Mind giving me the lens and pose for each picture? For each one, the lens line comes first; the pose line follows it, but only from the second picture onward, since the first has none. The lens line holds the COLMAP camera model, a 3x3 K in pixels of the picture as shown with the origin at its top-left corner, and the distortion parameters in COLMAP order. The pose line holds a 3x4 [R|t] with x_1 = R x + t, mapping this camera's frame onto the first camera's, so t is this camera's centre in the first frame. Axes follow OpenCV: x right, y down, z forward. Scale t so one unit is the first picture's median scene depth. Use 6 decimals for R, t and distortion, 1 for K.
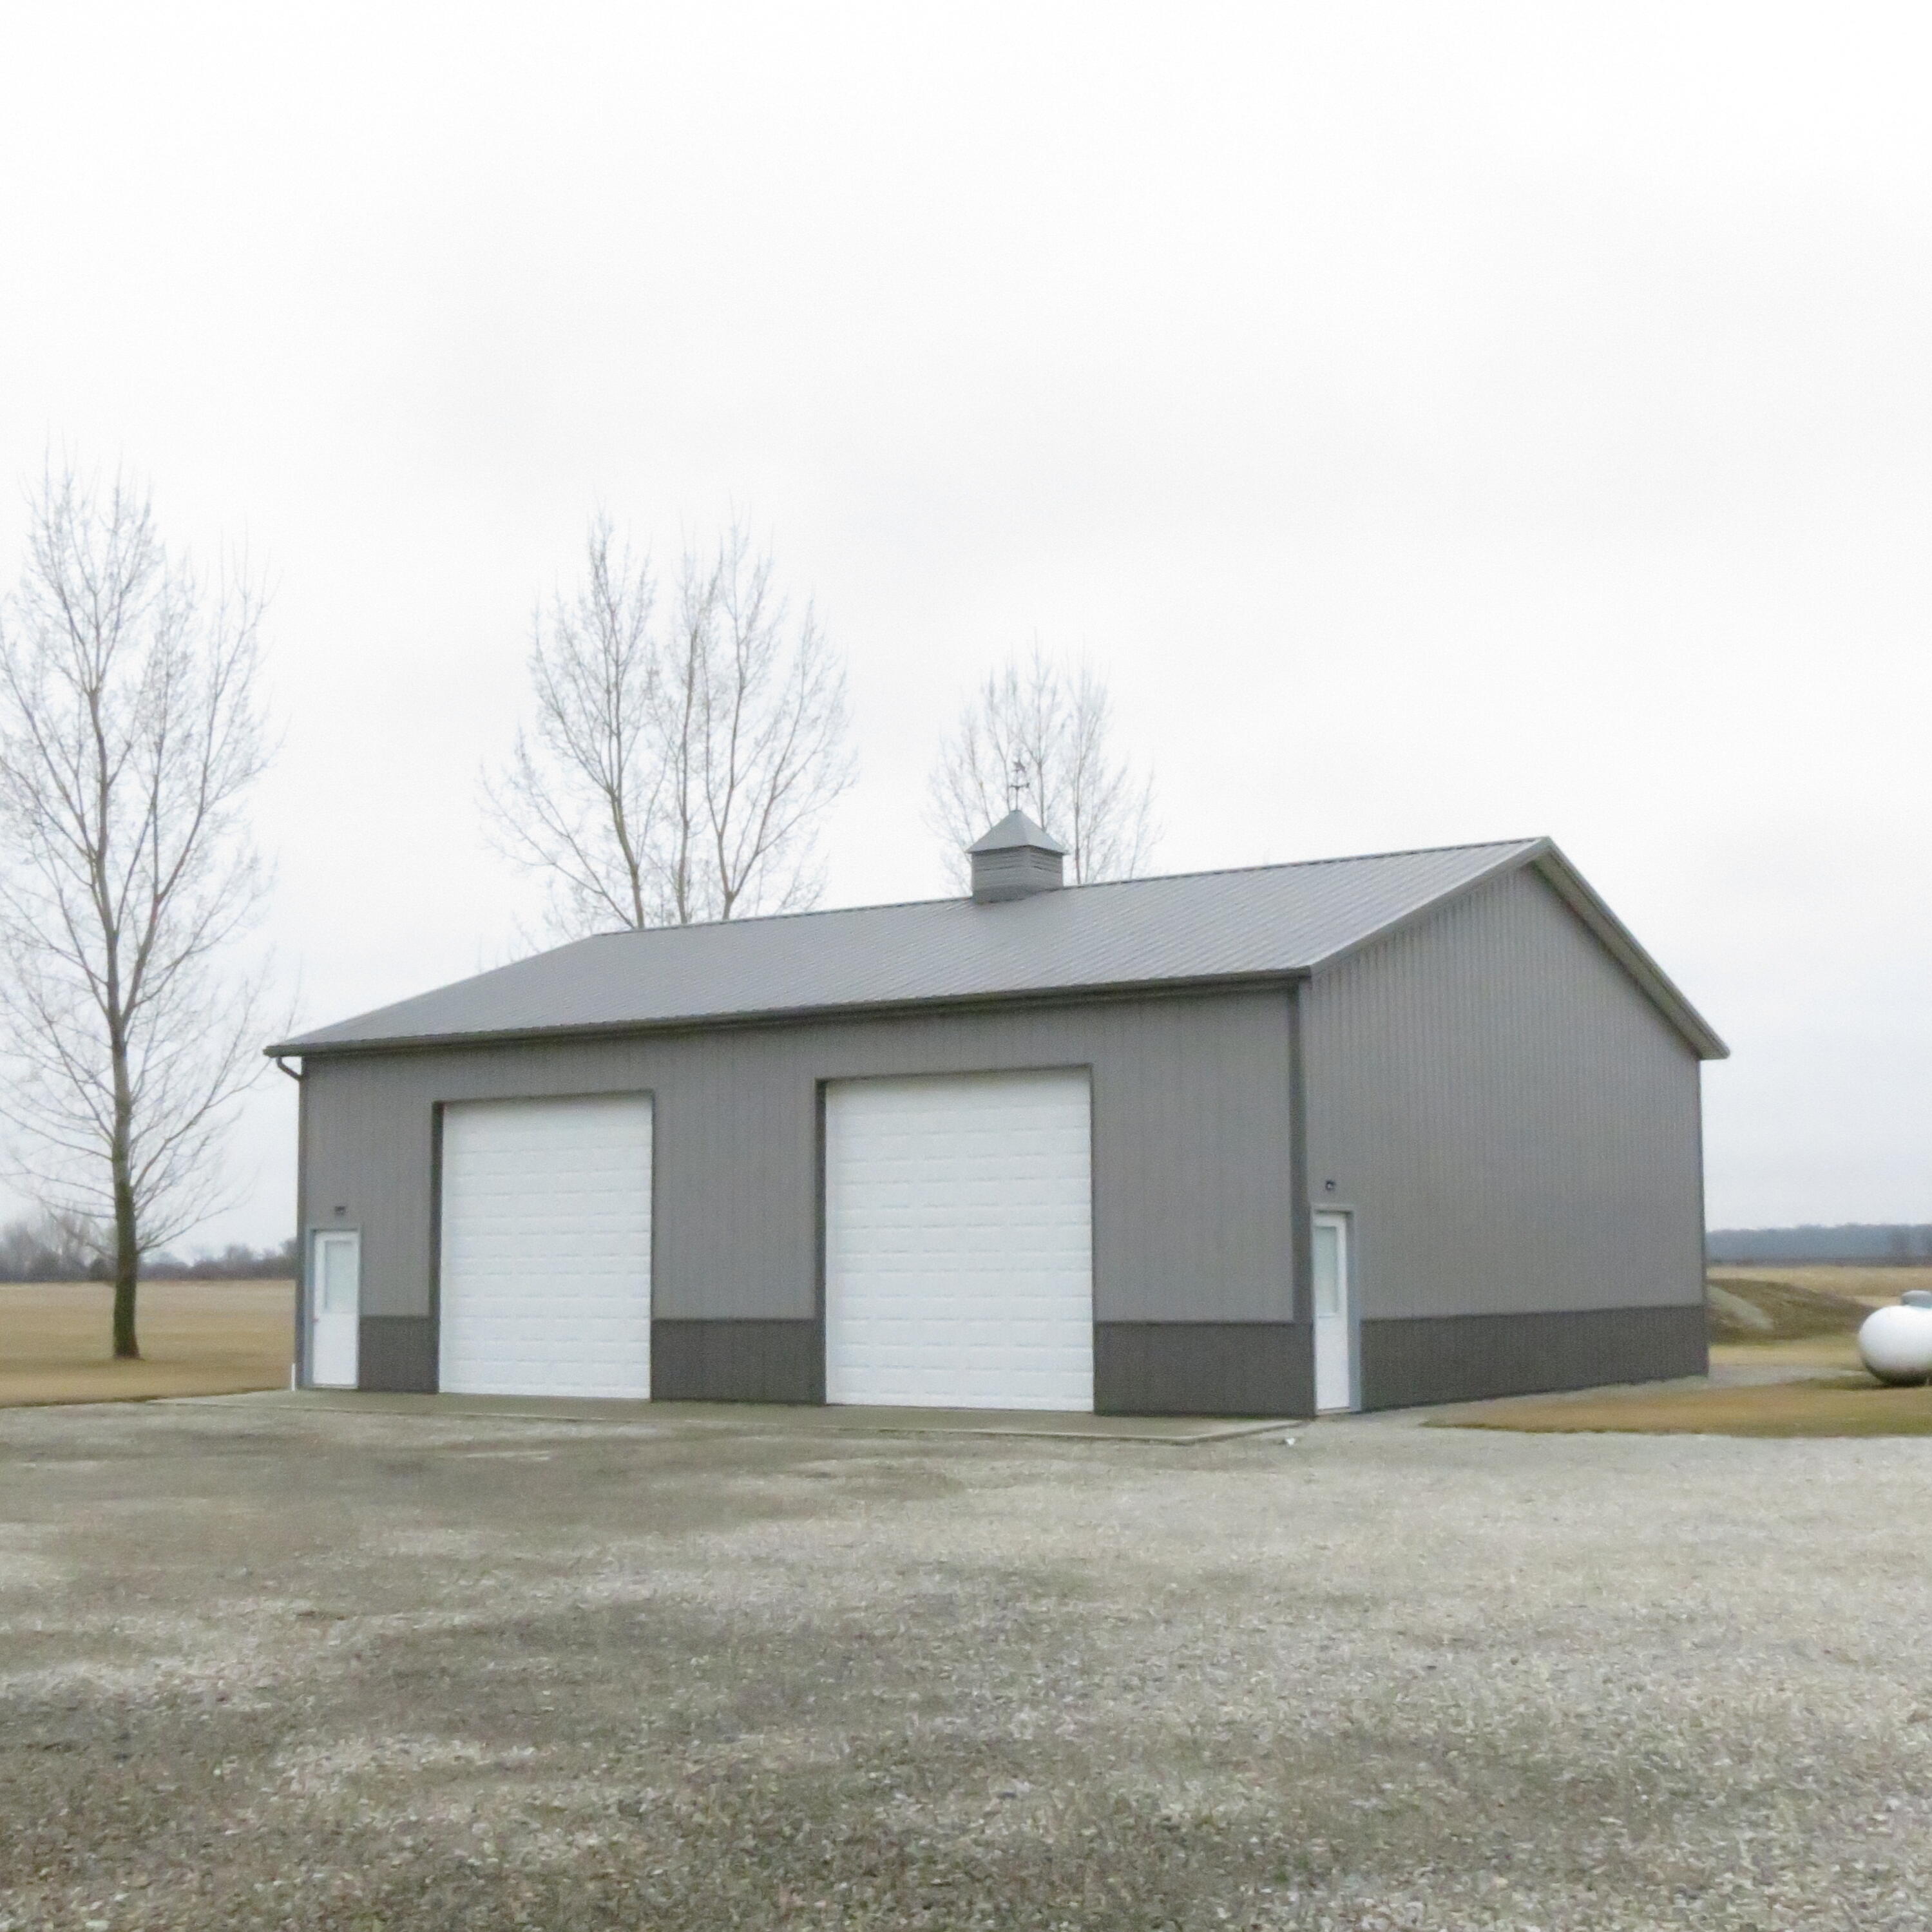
lens RADIAL K [[2636.3, 0, 960.6], [0, 2636.3, 976.6], [0, 0, 1]] dist [-0.052522, 0.000000]
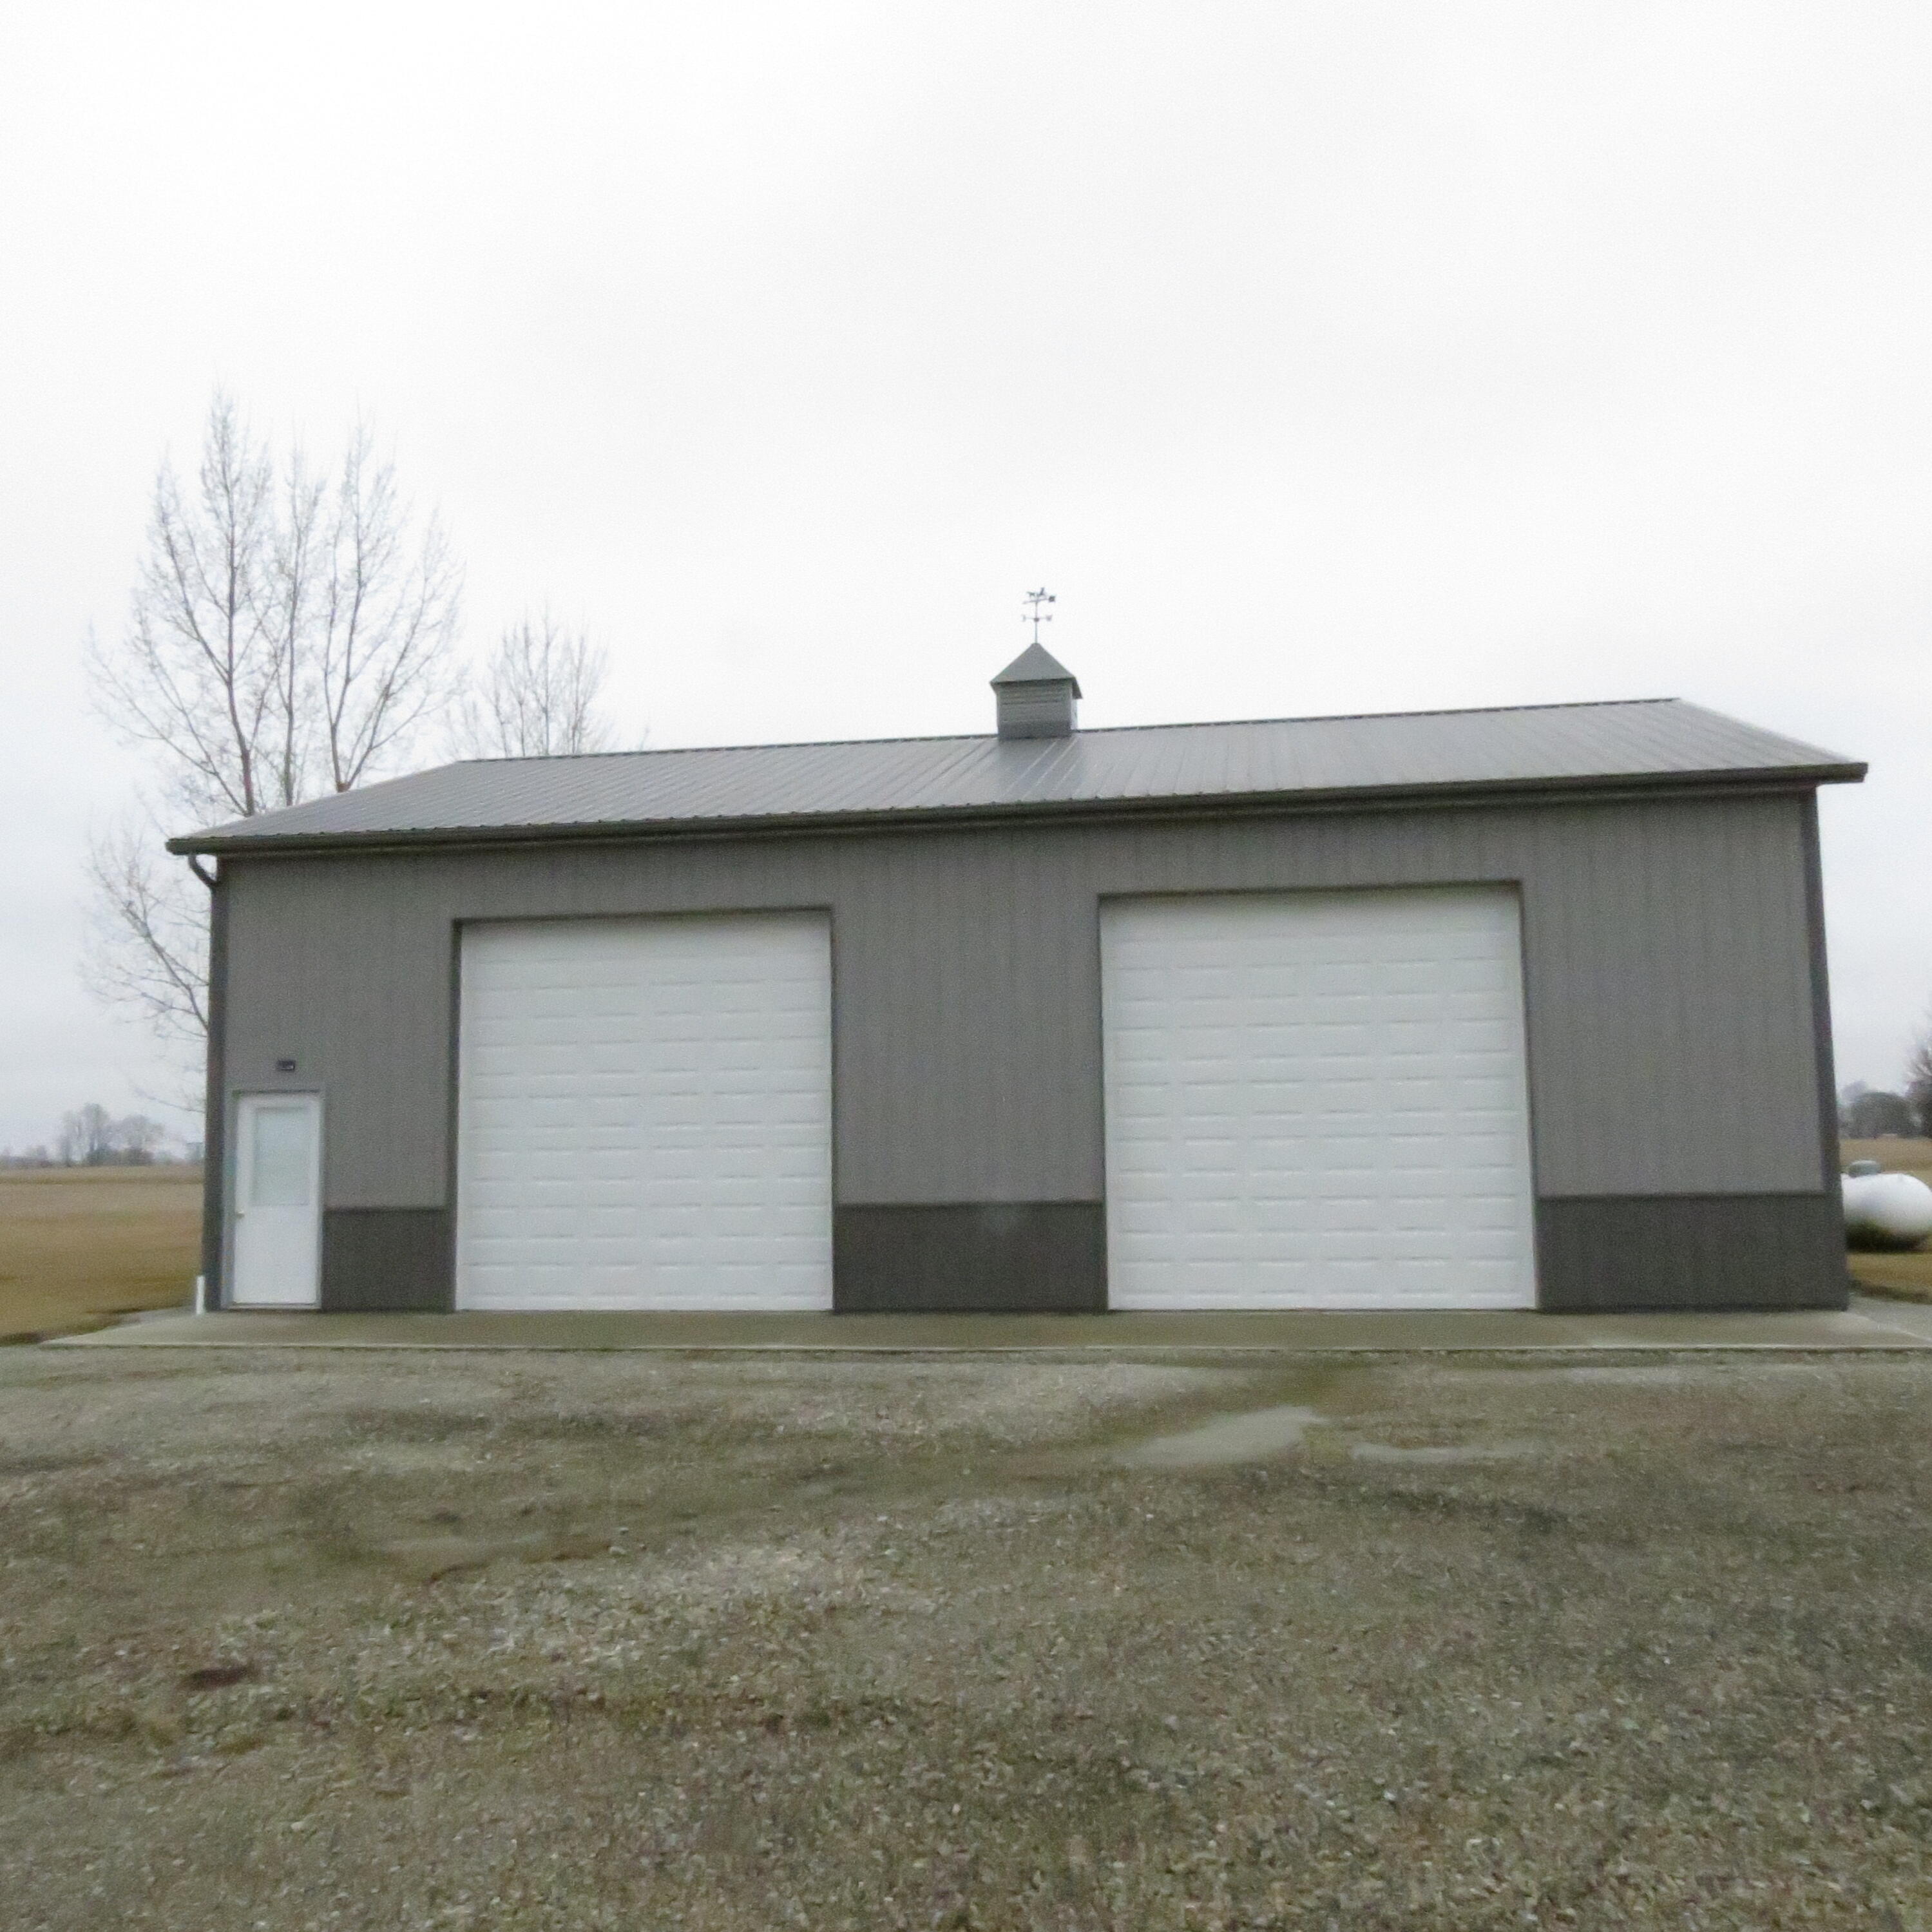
lens RADIAL K [[1835.6, 0, 968.4], [0, 1835.6, 966.5], [0, 0, 1]] dist [-0.024241, 0.000000]
pose [[0.906627, 0.039264, 0.420103, -0.282486], [-0.039369, 0.999189, -0.008424, 0.058973], [-0.420093, -0.008902, 0.907437, 0.462190]]
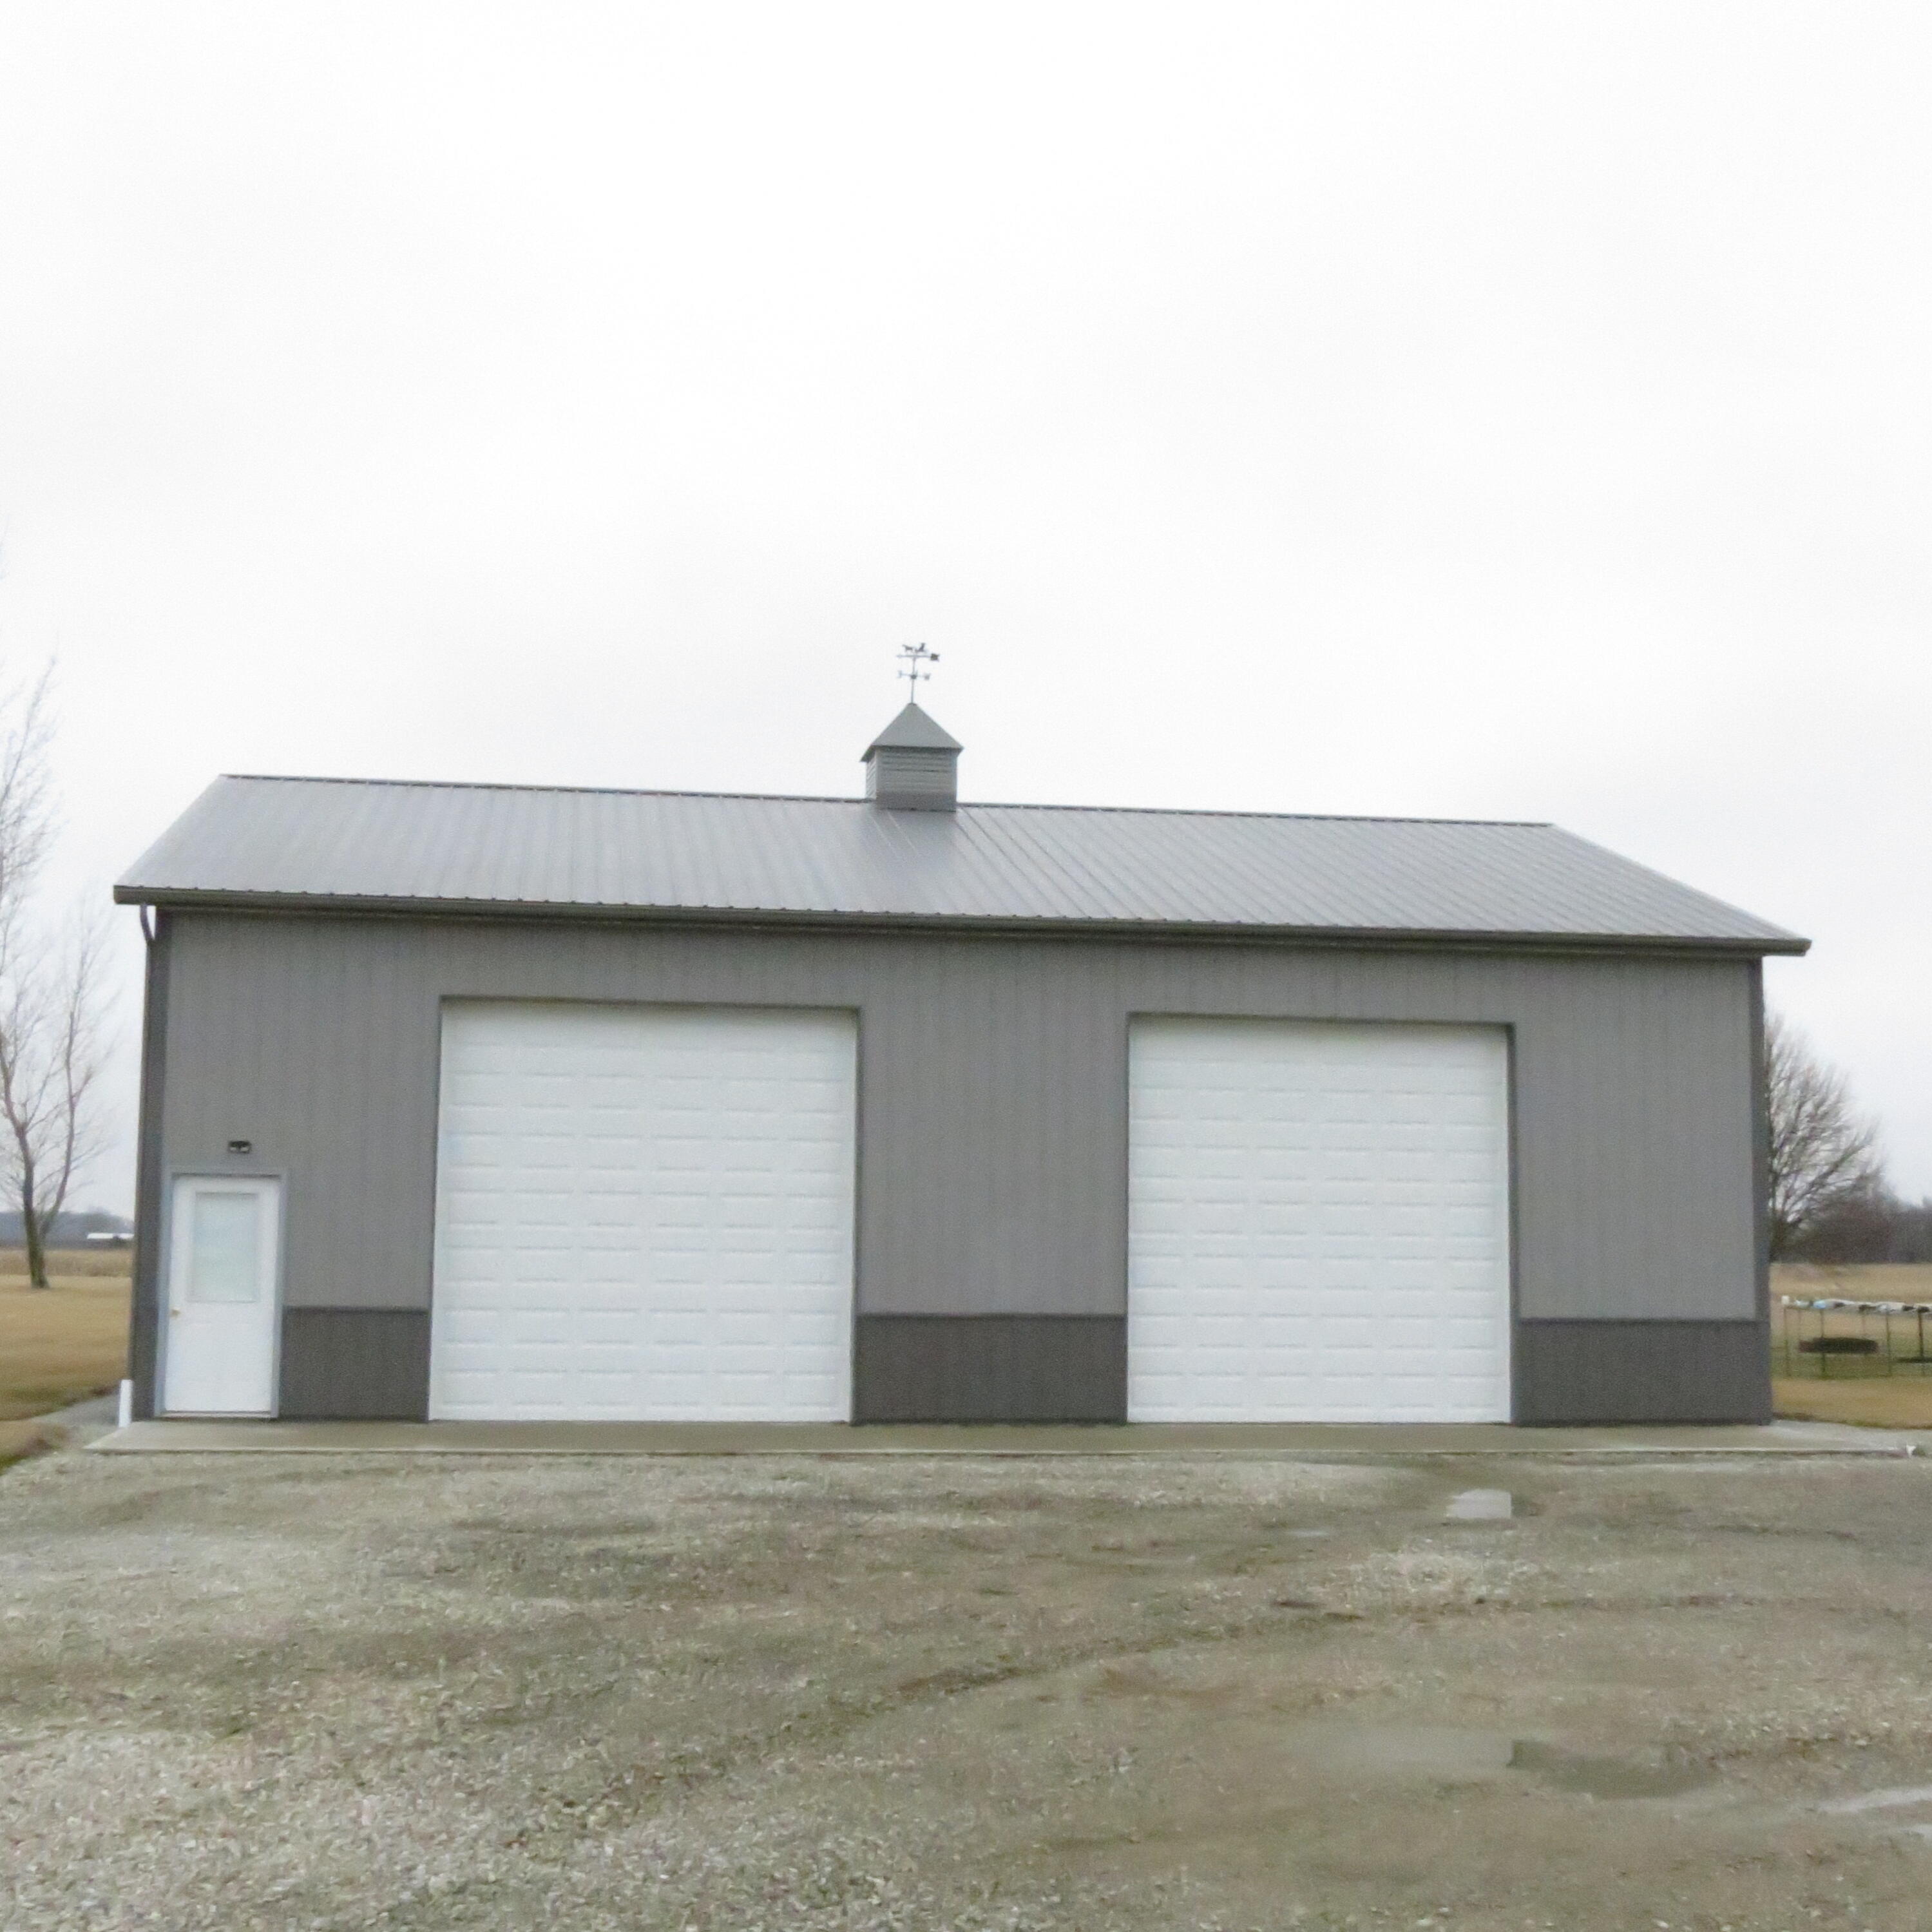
lens RADIAL K [[2577.5, 0, 970.8], [0, 2577.5, 970.3], [0, 0, 1]] dist [-0.046859, 0.000000]
pose [[0.734971, 0.090695, 0.672006, -0.544769], [-0.092177, 0.995179, -0.033497, 0.050243], [-0.671804, -0.037324, 0.739788, 0.406243]]
